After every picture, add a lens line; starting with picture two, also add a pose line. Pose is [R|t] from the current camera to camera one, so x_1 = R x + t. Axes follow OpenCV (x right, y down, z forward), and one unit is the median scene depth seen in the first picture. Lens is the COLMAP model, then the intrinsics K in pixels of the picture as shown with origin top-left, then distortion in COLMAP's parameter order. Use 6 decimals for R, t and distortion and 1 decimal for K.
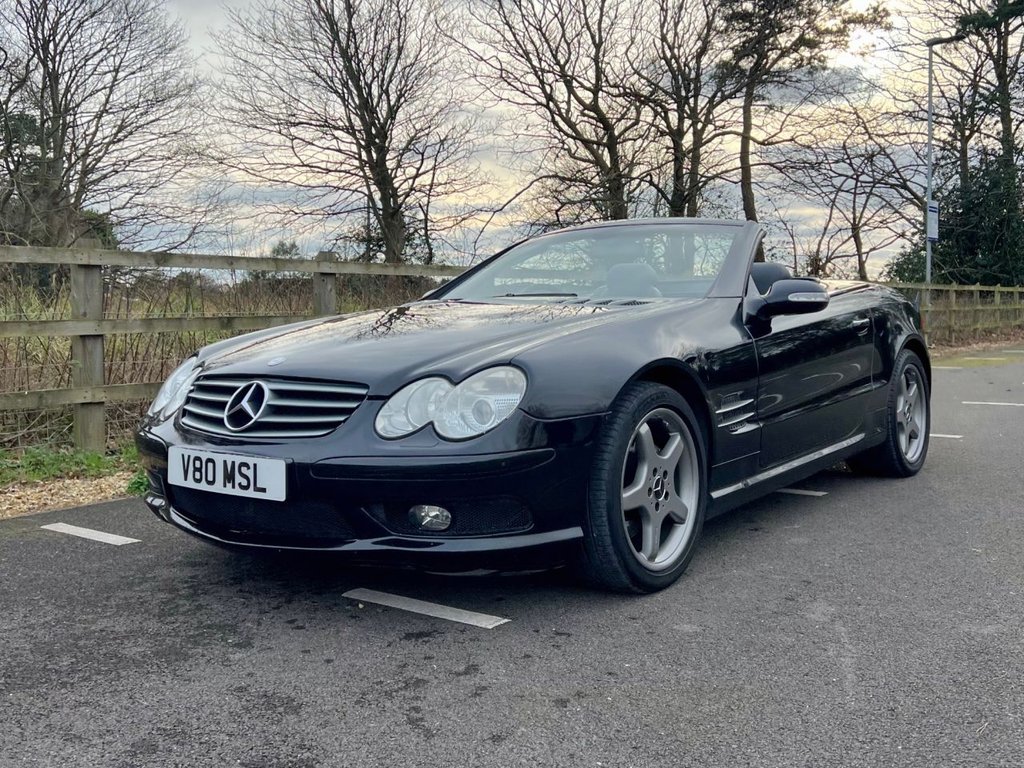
lens RADIAL K [[1014.3, 0, 516.6], [0, 1014.3, 380.6], [0, 0, 1]] dist [0.092058, -0.175533]
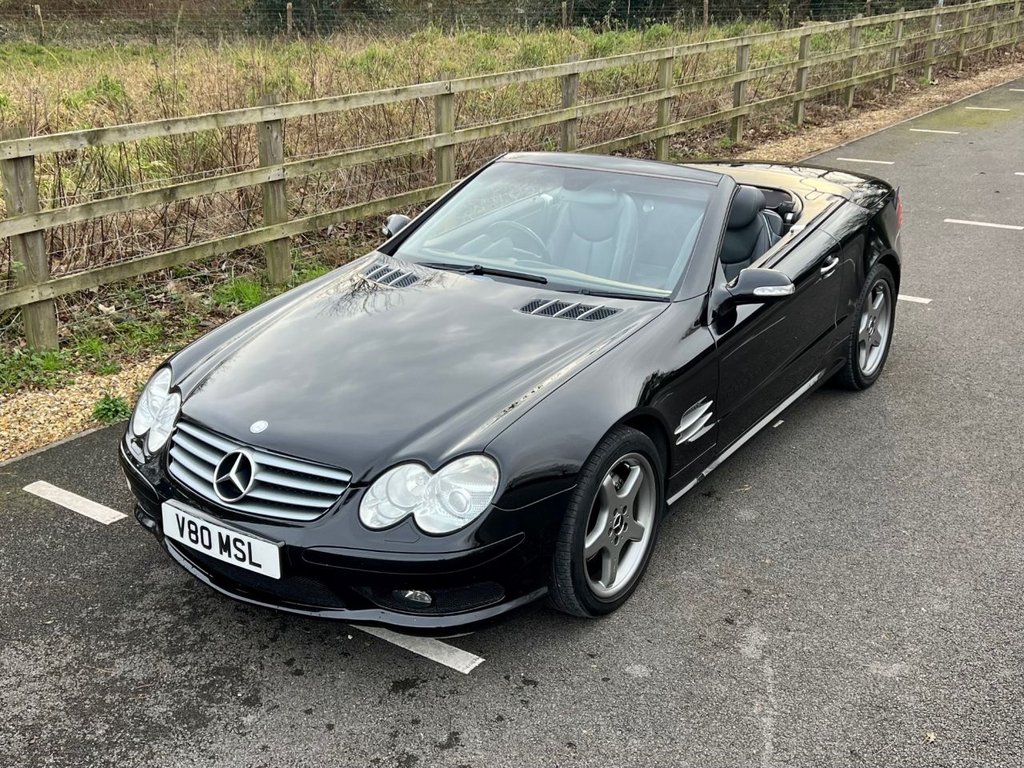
lens RADIAL K [[1117.9, 0, 525.5], [0, 1117.9, 389.2], [0, 0, 1]] dist [0.120430, -0.262289]
pose [[0.999007, -0.007035, 0.043999, -0.012992], [-0.006775, 0.951992, 0.306049, -0.434220], [-0.044040, -0.306043, 0.950999, -0.105471]]
